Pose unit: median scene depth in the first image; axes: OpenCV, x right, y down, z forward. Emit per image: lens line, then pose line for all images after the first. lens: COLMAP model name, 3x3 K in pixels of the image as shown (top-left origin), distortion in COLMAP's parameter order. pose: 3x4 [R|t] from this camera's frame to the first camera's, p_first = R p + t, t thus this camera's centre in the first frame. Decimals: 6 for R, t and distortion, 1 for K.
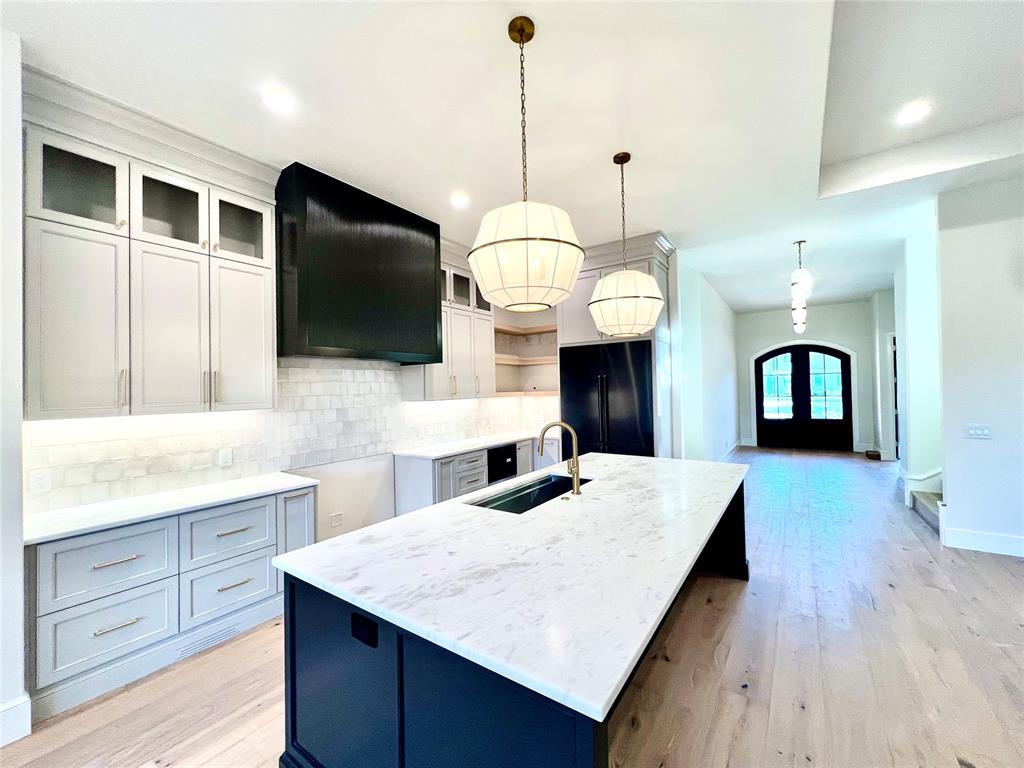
lens RADIAL K [[408.6, 0, 510.9], [0, 408.6, 380.7], [0, 0, 1]] dist [-0.004517, 0.000508]
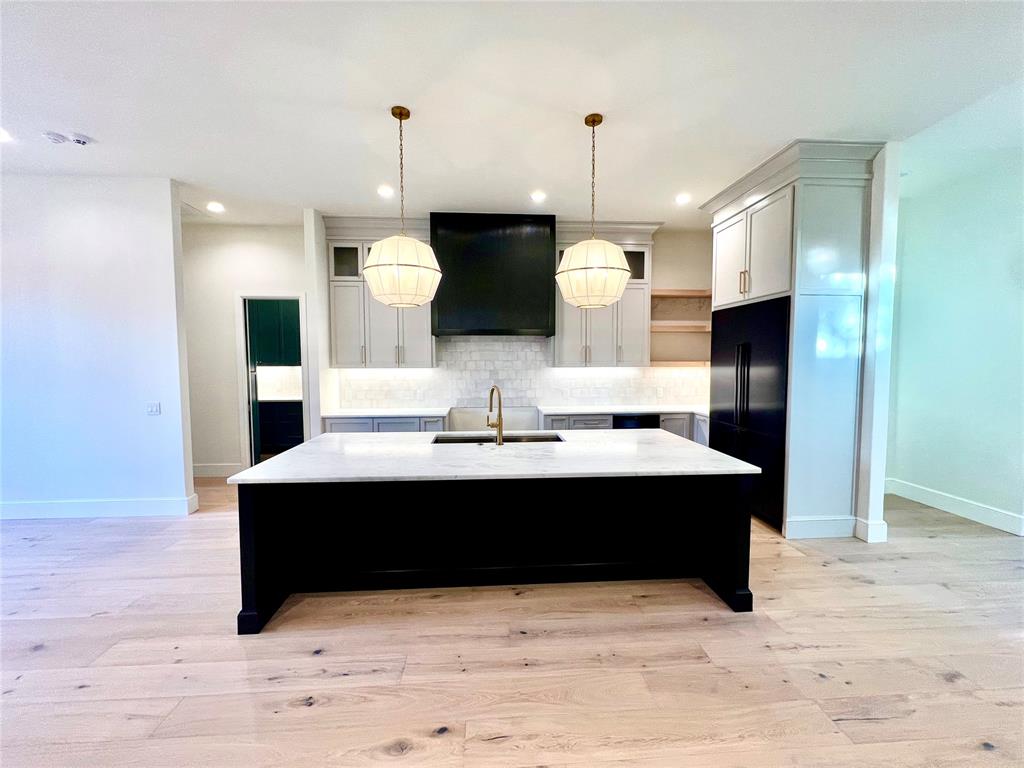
lens RADIAL K [[408.6, 0, 515.4], [0, 408.6, 378.7], [0, 0, 1]] dist [-0.004517, 0.000508]
pose [[0.632627, 0.054179, -0.772559, 0.769056], [0.003837, 0.997318, 0.073083, -0.005710], [0.774447, -0.049198, 0.630723, 0.181849]]
